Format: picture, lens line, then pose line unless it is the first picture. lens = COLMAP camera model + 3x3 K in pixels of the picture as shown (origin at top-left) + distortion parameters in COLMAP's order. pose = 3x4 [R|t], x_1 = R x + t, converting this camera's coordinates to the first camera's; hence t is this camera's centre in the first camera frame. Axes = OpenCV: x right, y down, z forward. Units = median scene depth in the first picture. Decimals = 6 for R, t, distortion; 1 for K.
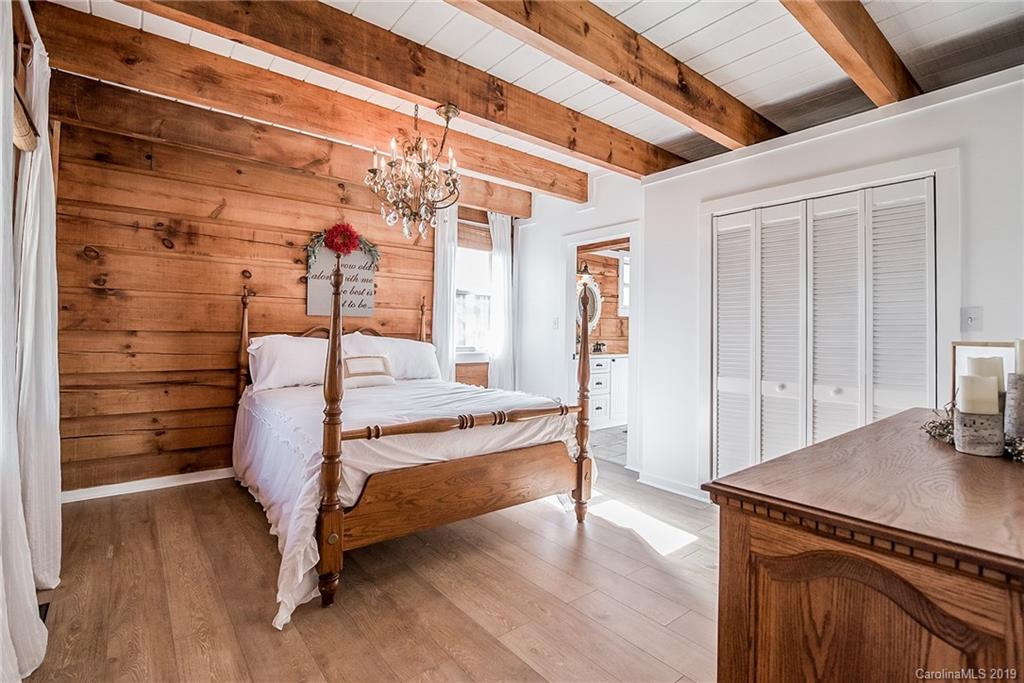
lens RADIAL K [[472.8, 0, 511.0], [0, 472.8, 331.0], [0, 0, 1]] dist [-0.014423, 0.000229]
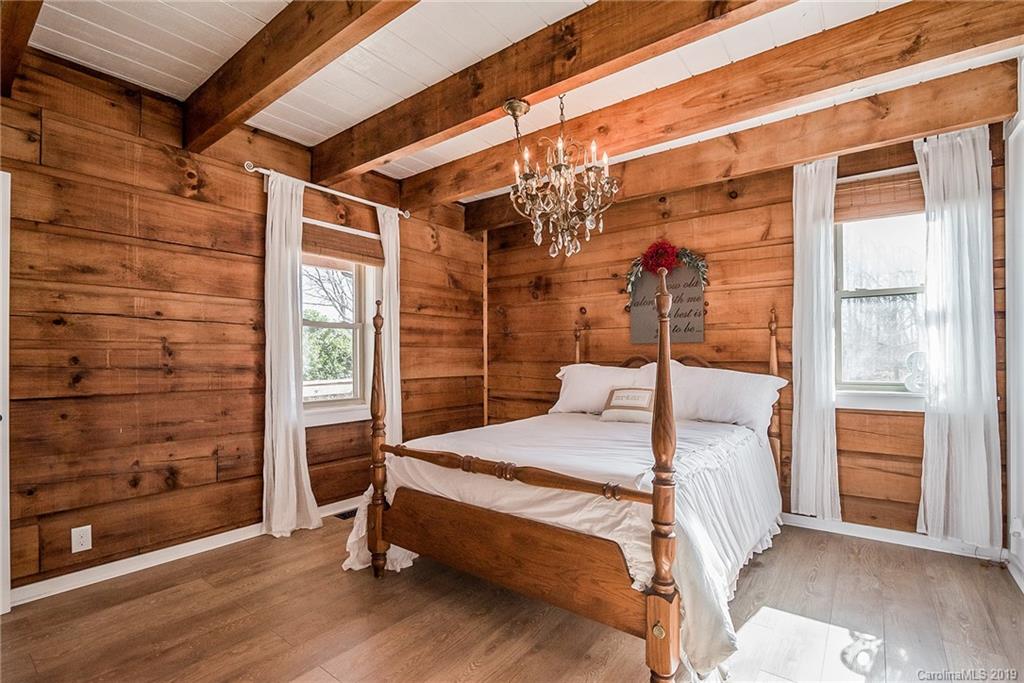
lens RADIAL K [[472.8, 0, 519.8], [0, 472.8, 360.1], [0, 0, 1]] dist [-0.014423, 0.000229]
pose [[0.243228, -0.005128, -0.969956, 0.543773], [0.011852, 0.999927, -0.002315, 0.000297], [0.969897, -0.010933, 0.243271, 0.609466]]
